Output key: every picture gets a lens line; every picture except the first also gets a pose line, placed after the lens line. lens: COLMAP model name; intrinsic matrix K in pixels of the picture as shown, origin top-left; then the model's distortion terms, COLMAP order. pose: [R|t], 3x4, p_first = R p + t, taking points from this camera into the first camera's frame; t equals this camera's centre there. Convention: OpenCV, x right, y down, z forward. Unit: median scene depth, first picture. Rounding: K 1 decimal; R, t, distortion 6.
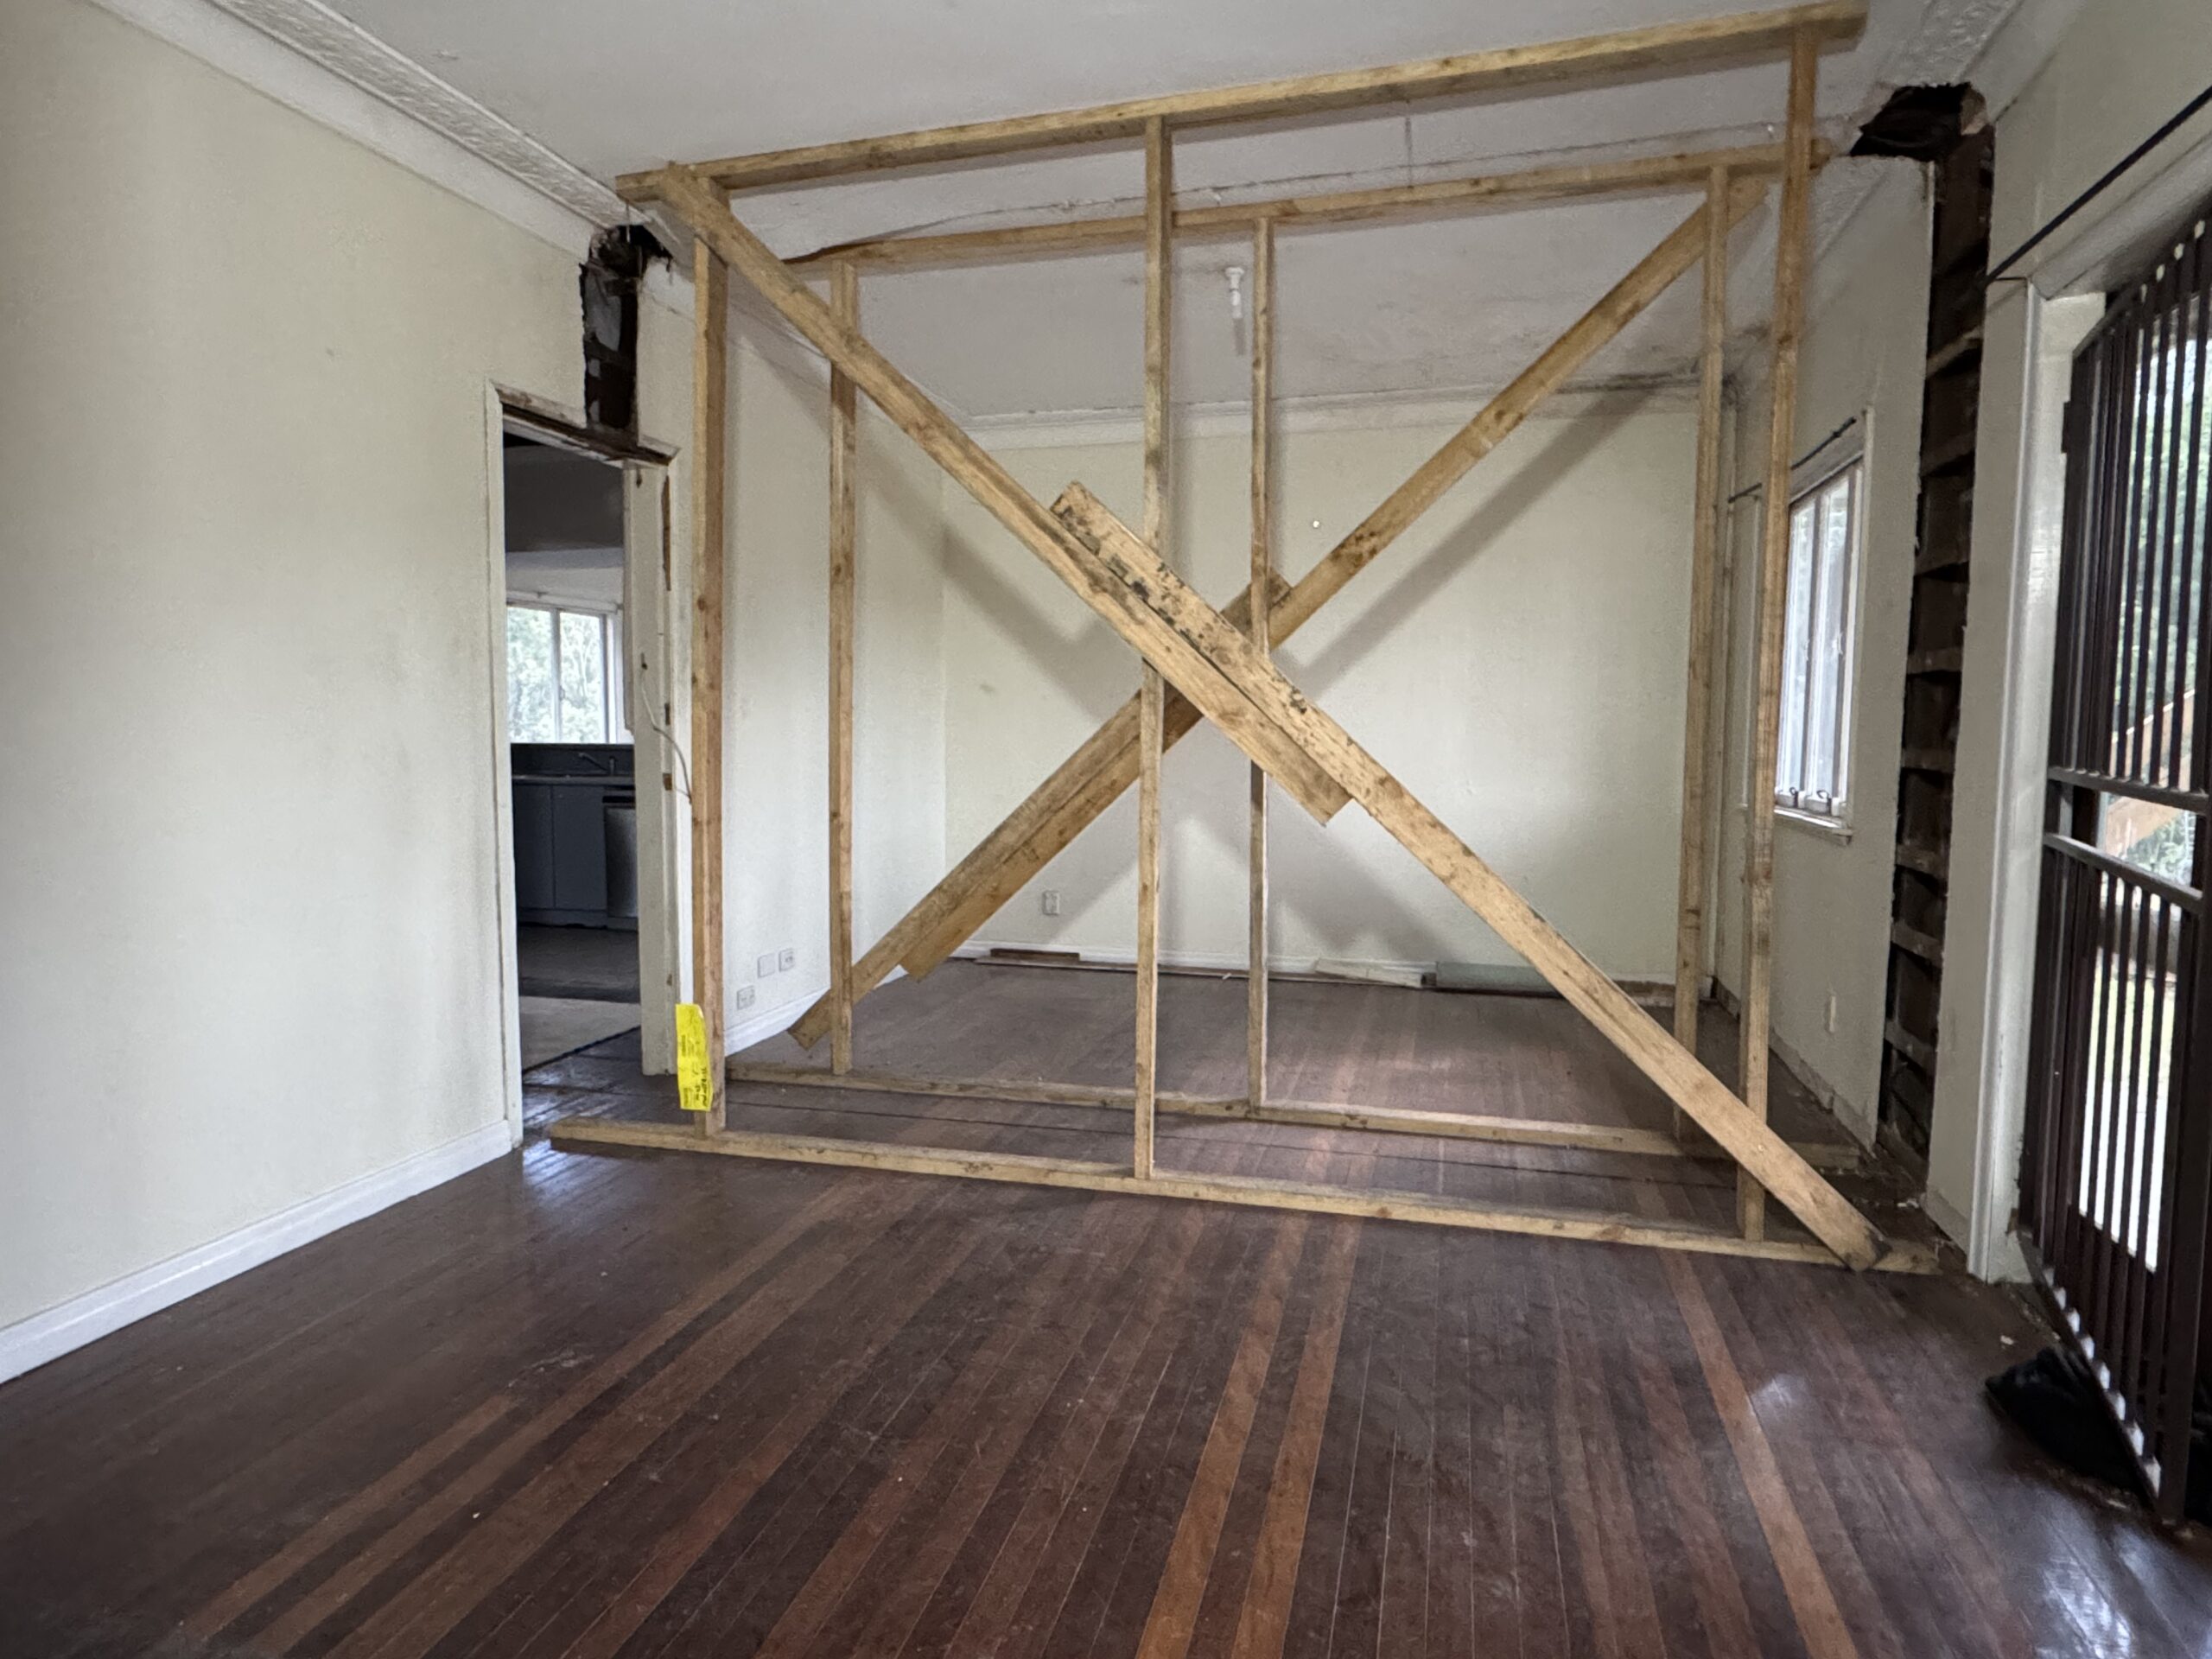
lens RADIAL K [[1351.0, 0, 1065.2], [0, 1351.0, 827.7], [0, 0, 1]] dist [-0.002907, -0.000740]
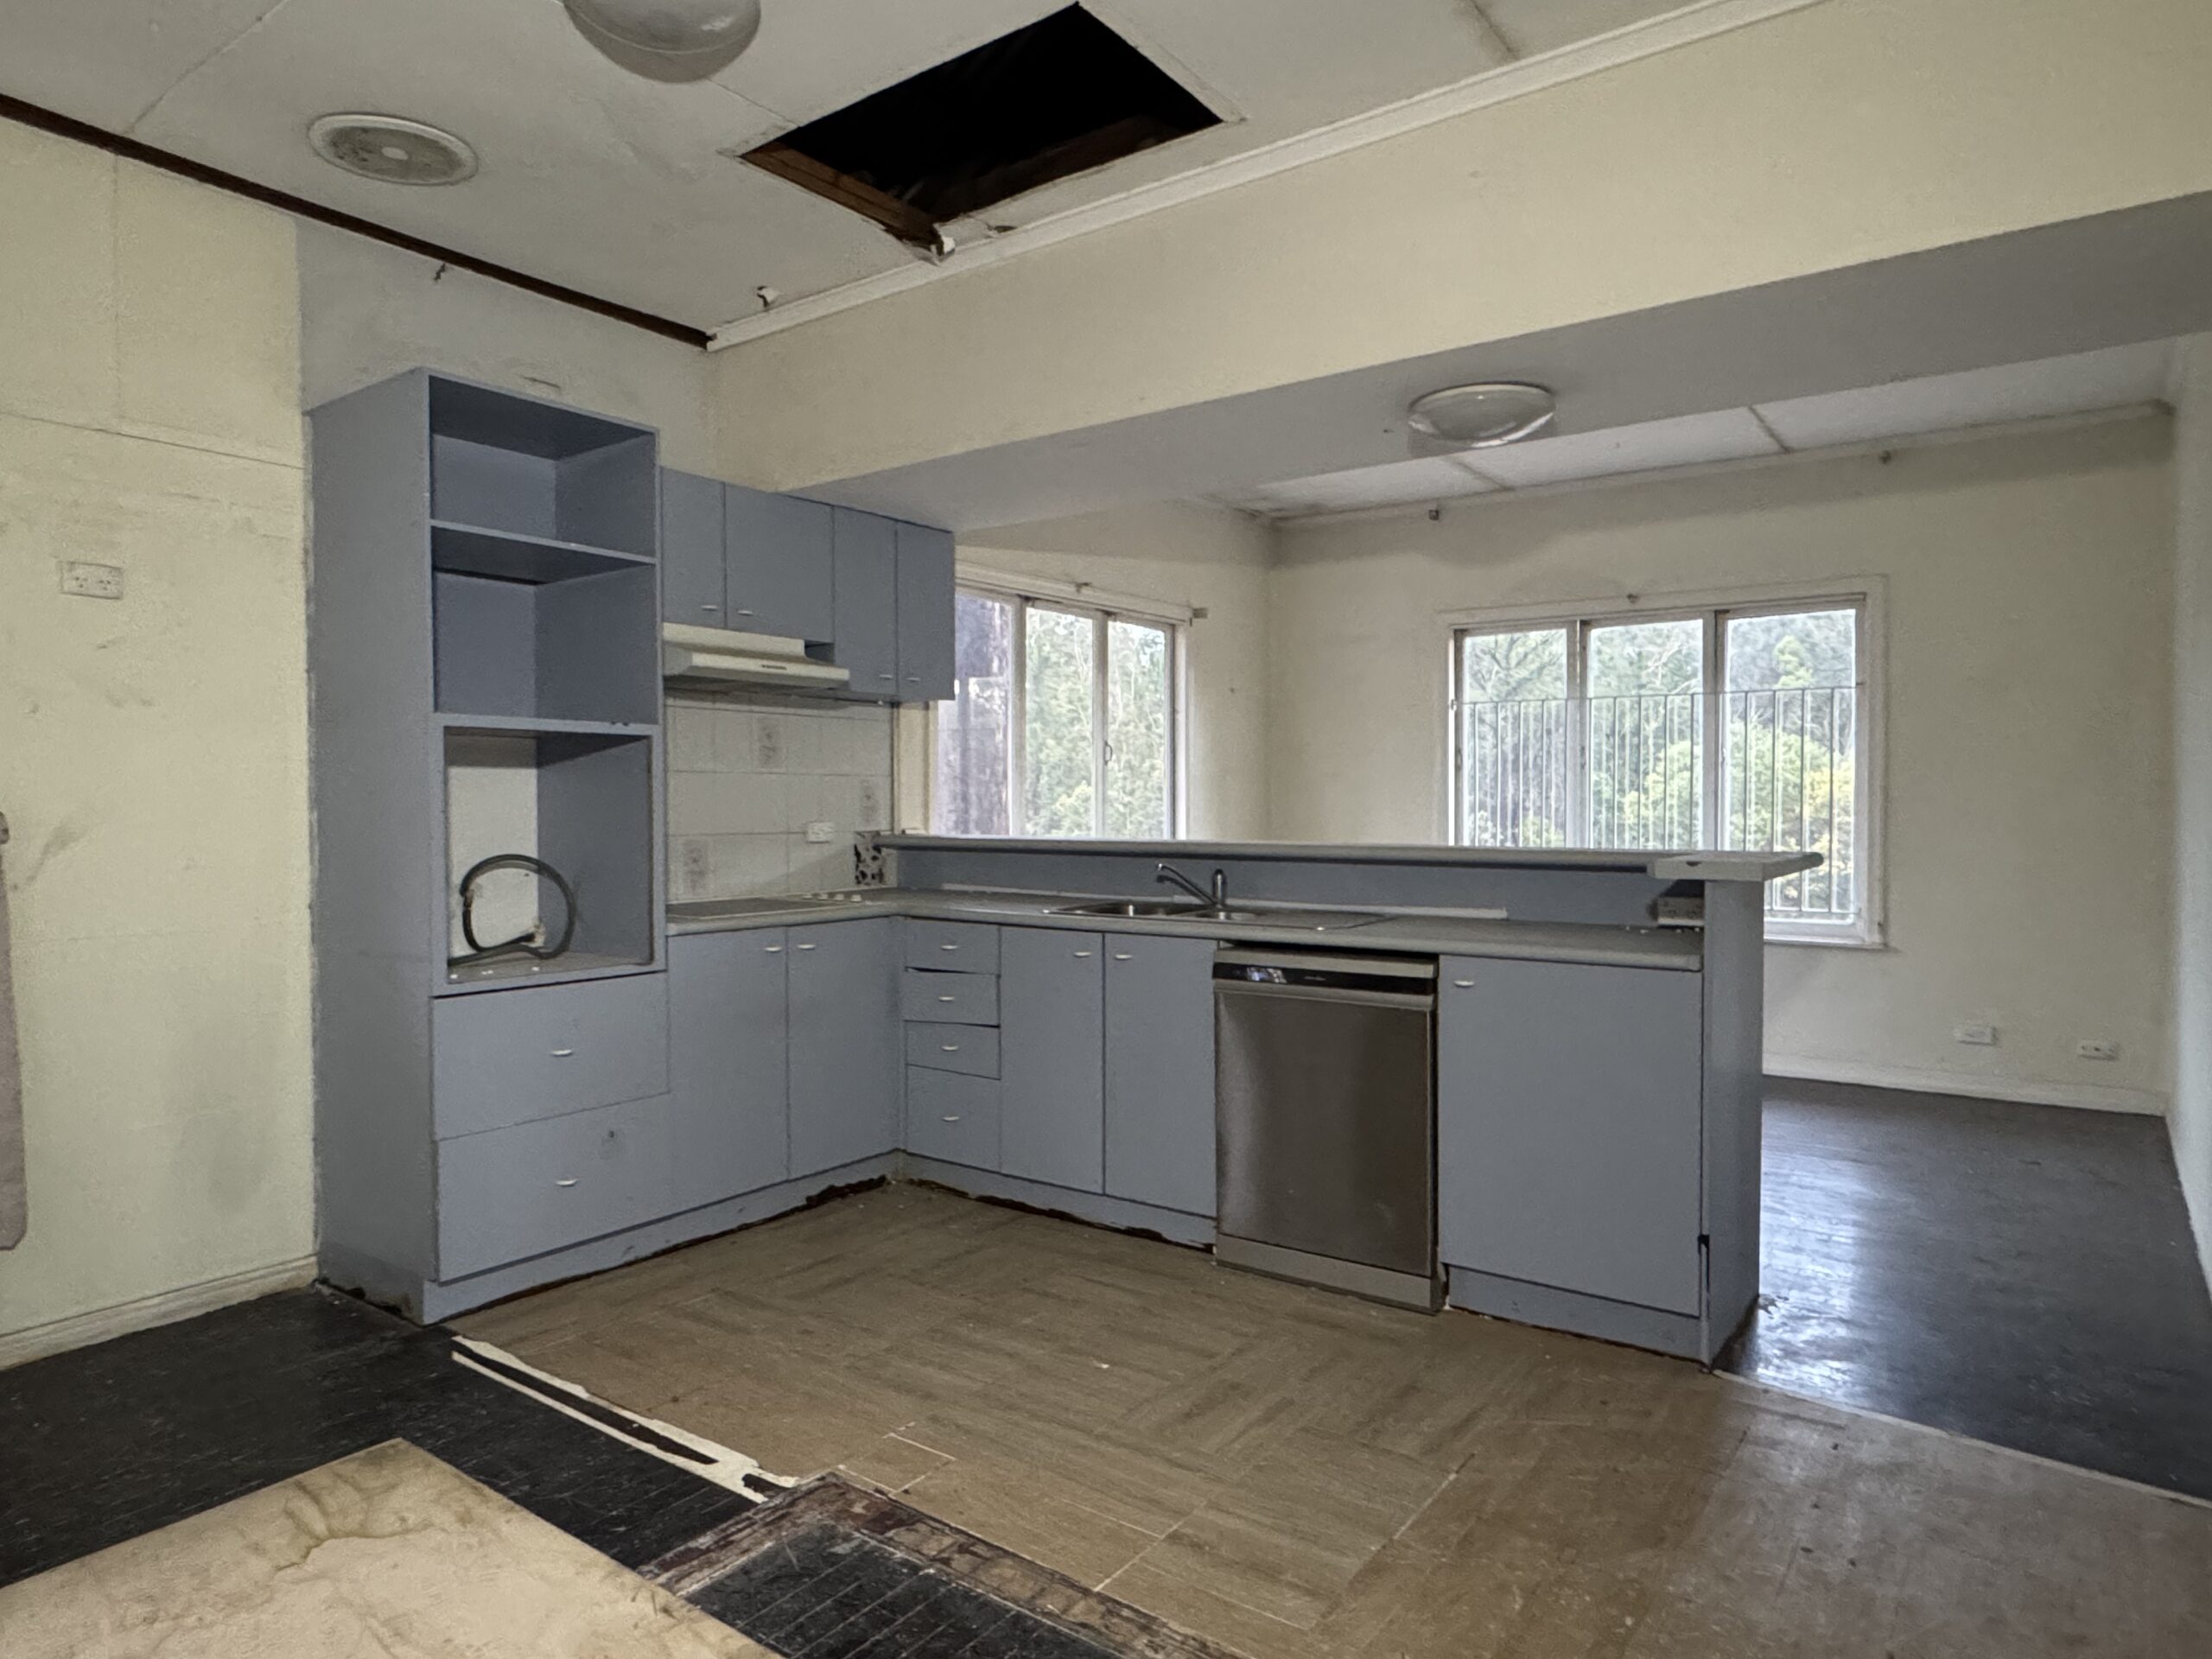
lens RADIAL K [[1351.0, 0, 1065.2], [0, 1351.0, 827.7], [0, 0, 1]] dist [-0.002907, -0.000740]
pose [[0.935076, 0.008986, -0.354335, -0.165568], [-0.030191, 0.998065, -0.054363, -0.028382], [0.353160, 0.061532, 0.933537, 0.403311]]
